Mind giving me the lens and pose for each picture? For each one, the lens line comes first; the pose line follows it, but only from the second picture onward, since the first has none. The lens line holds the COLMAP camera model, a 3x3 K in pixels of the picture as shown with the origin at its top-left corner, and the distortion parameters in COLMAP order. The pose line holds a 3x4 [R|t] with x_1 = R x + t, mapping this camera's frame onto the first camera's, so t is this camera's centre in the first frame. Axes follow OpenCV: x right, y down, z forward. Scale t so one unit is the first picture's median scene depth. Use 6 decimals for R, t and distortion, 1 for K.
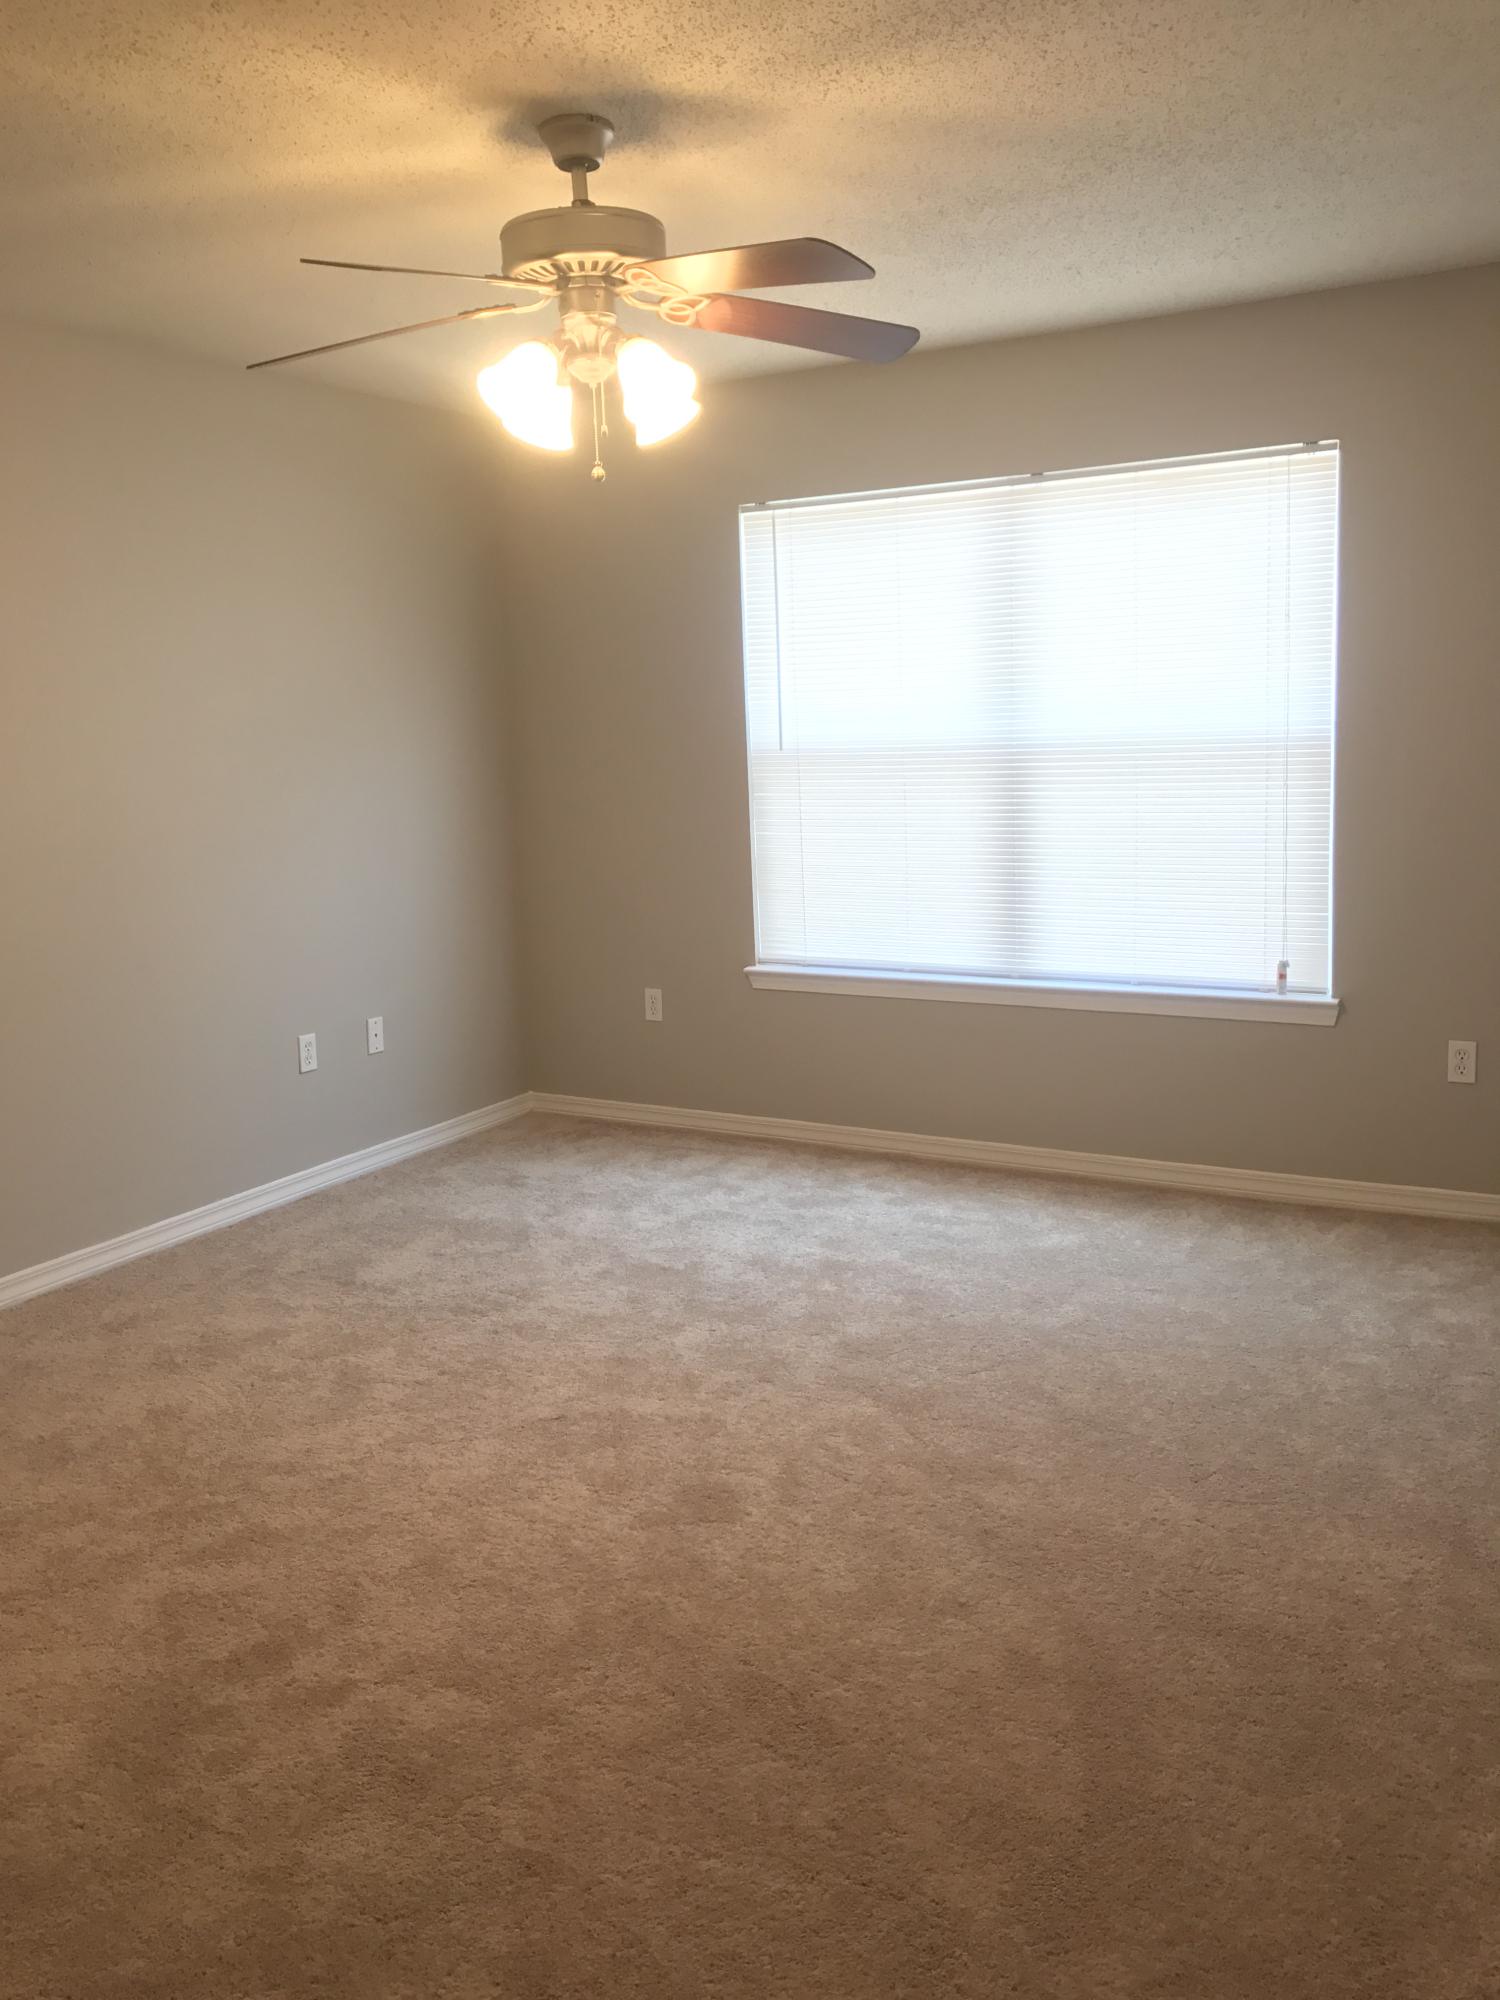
lens RADIAL K [[1641.4, 0, 738.6], [0, 1641.4, 1009.2], [0, 0, 1]] dist [0.110412, -0.286354]
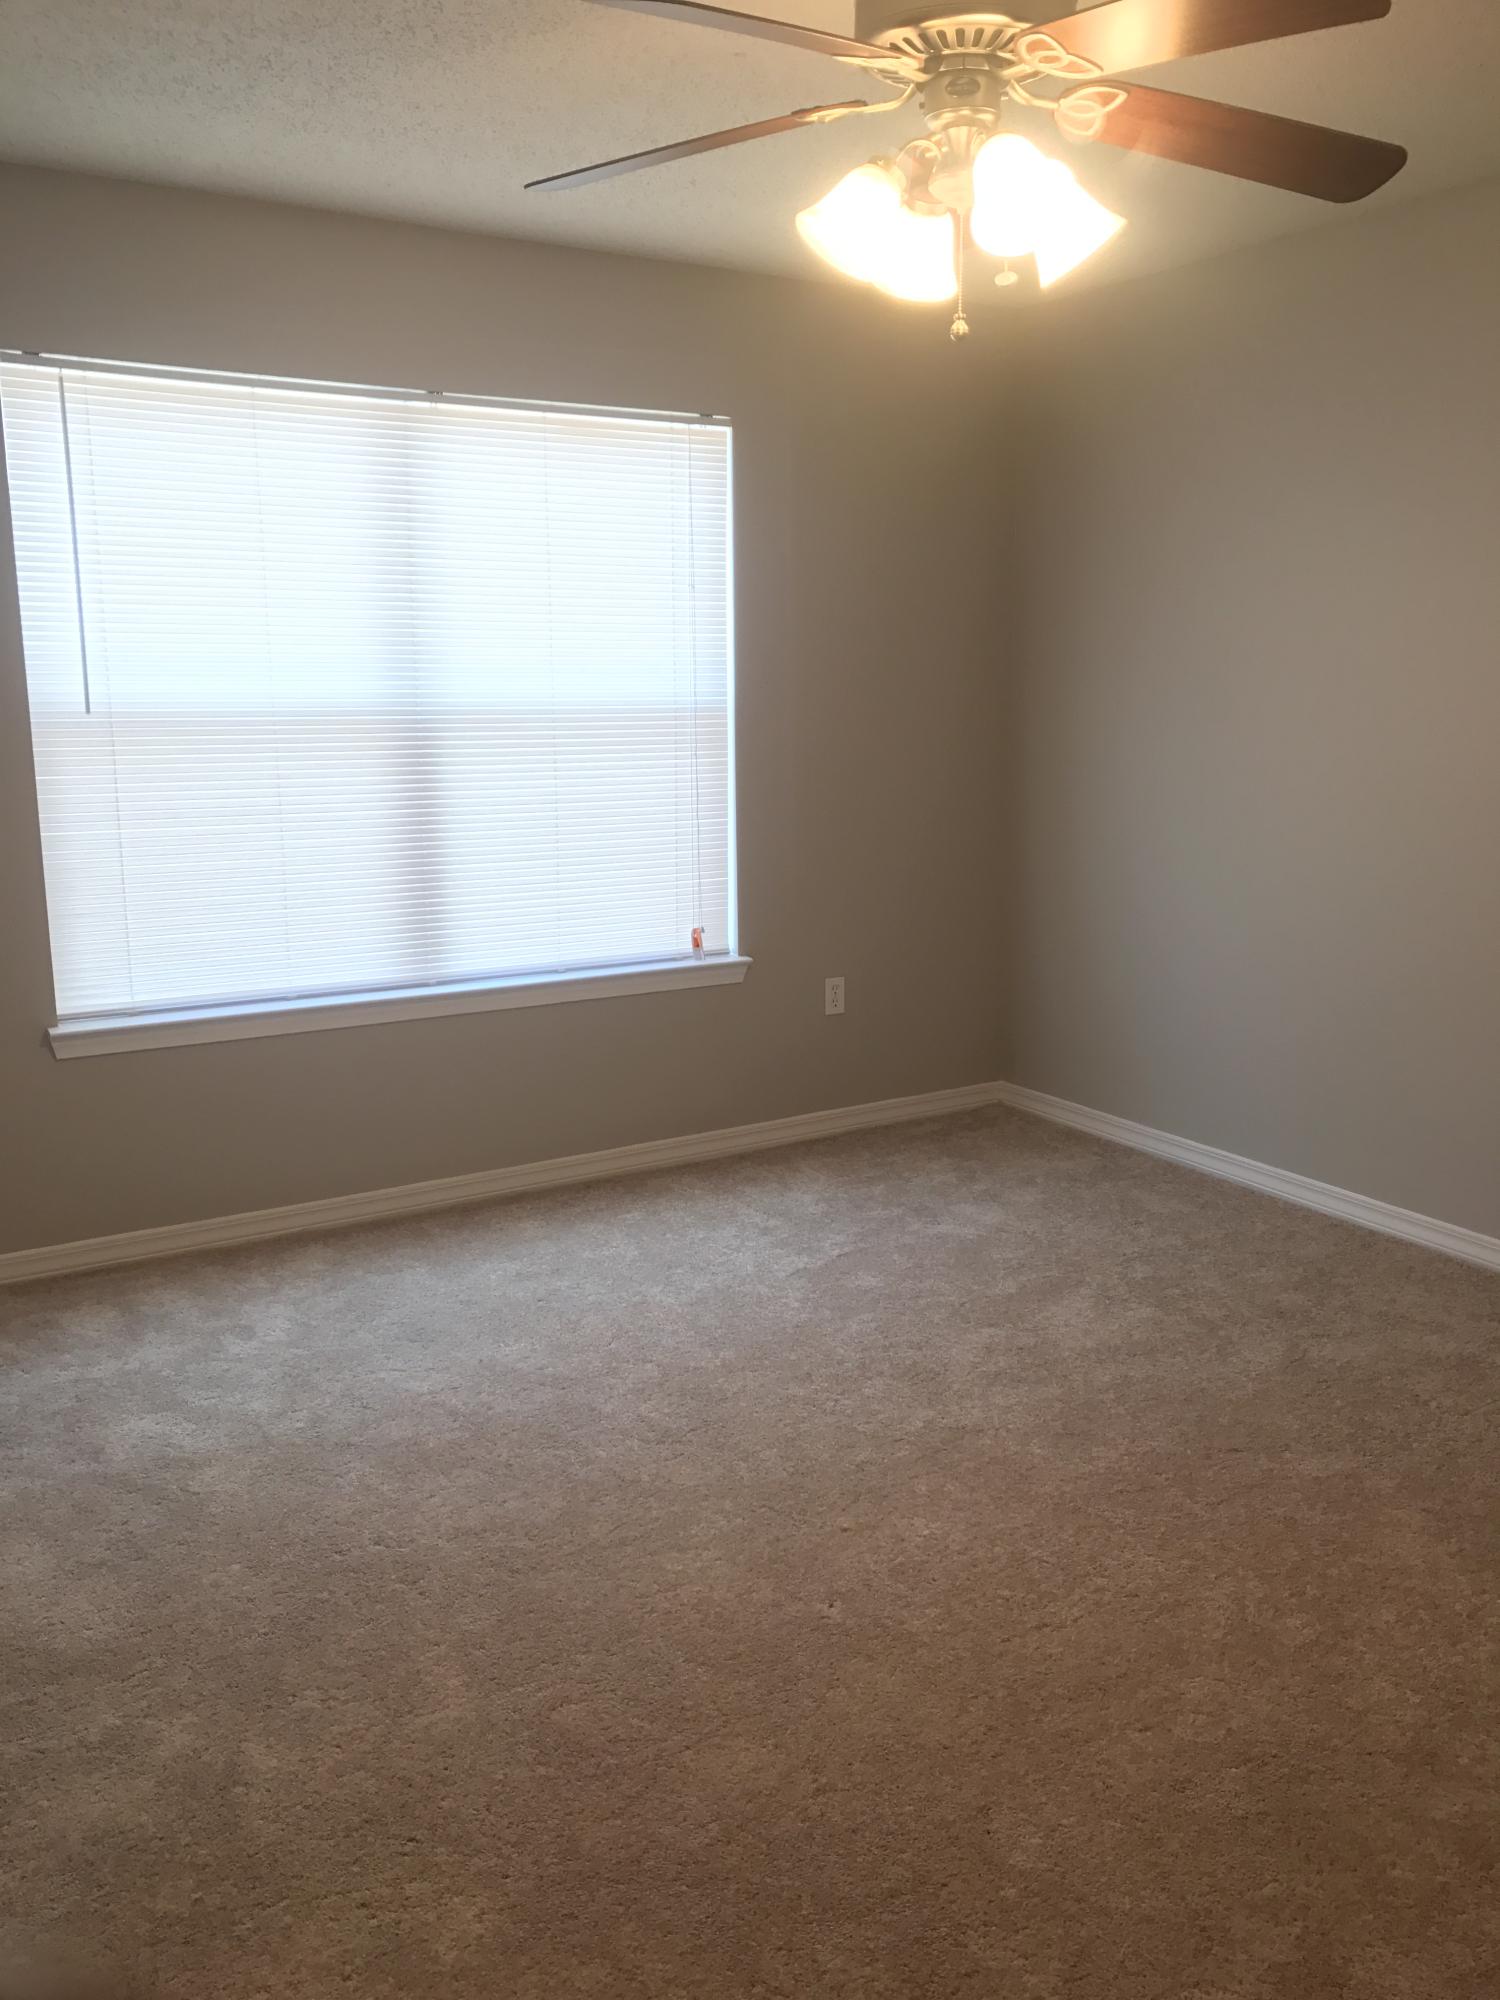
lens RADIAL K [[1630.9, 0, 790.7], [0, 1630.9, 994.1], [0, 0, 1]] dist [0.152382, -0.284608]
pose [[0.469419, -0.137999, 0.872125, -0.528217], [0.143520, 0.986502, 0.078848, -0.059374], [-0.871233, 0.088154, 0.482888, 0.462125]]
